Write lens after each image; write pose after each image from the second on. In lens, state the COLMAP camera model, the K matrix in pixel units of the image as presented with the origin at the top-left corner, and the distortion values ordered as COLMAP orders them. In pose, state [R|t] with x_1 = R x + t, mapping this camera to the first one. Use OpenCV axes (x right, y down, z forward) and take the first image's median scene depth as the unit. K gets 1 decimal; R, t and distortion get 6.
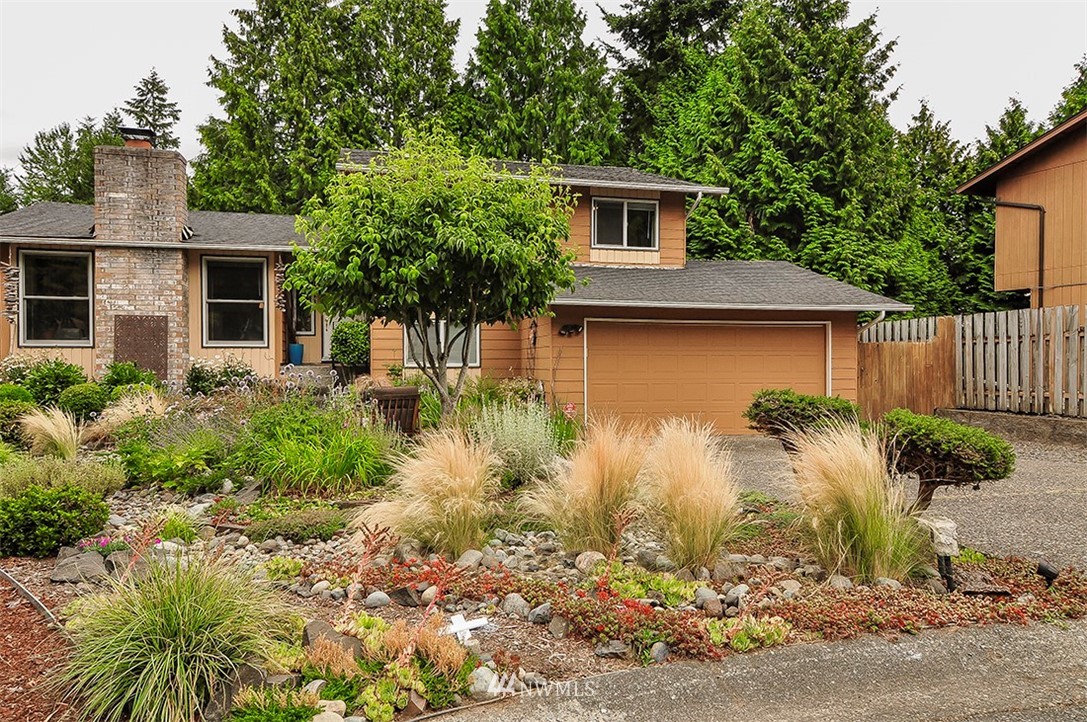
lens RADIAL K [[726.1, 0, 540.1], [0, 726.1, 357.3], [0, 0, 1]] dist [0.049395, -0.000923]
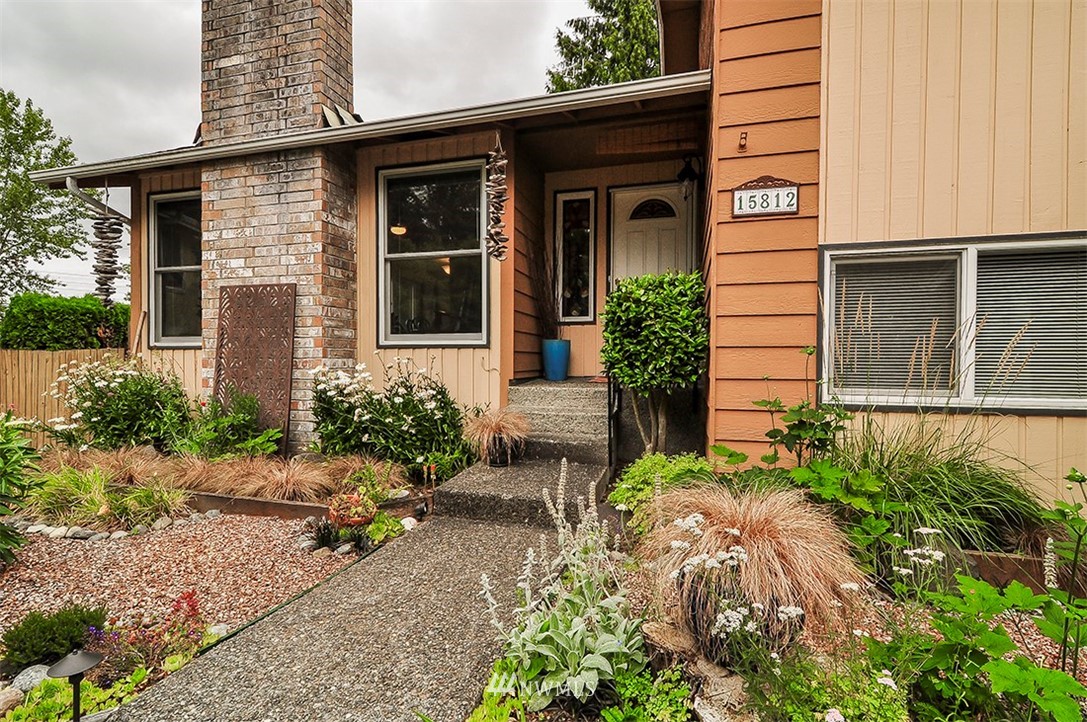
lens RADIAL K [[513.8, 0, 535.4], [0, 513.8, 369.2], [0, 0, 1]] dist [0.017468, -0.010825]
pose [[0.861404, 0.013224, -0.507748, -0.133187], [-0.002846, 0.999771, 0.021210, -0.004299], [0.507912, -0.016825, 0.861244, 0.553516]]
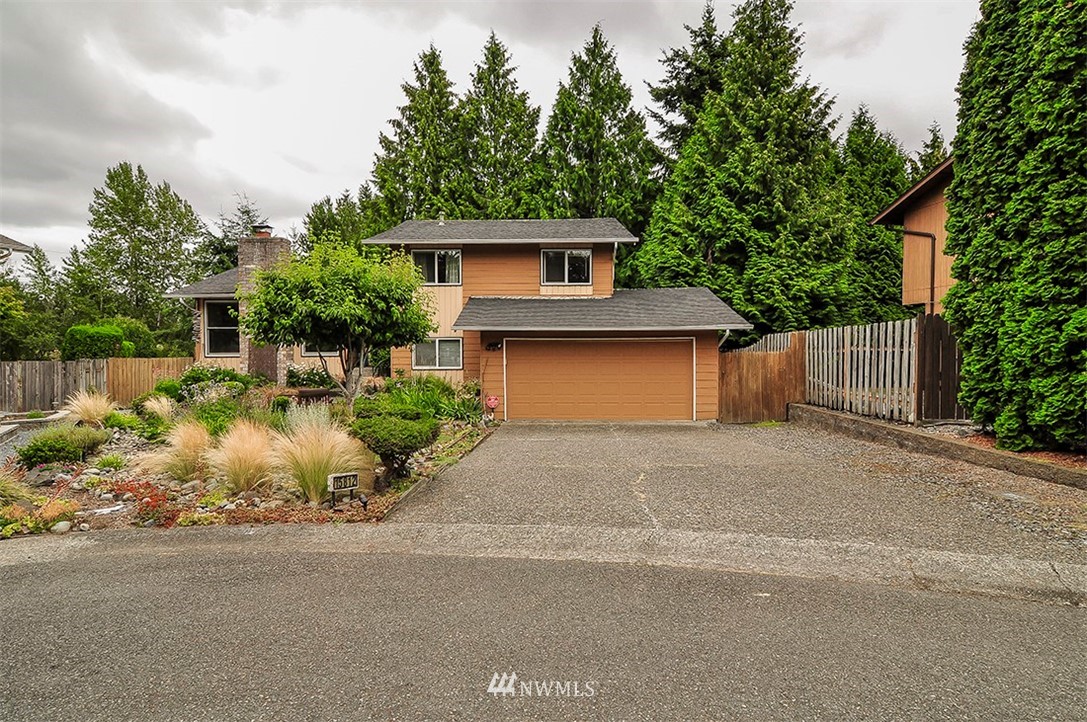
lens RADIAL K [[571.2, 0, 543.5], [0, 571.2, 361.0], [0, 0, 1]] dist [0.034196, -0.000489]
pose [[0.965726, 0.000882, -0.259561, 0.287972], [0.005510, 0.999699, 0.023900, -0.023079], [0.259504, -0.024511, 0.965431, -0.064093]]
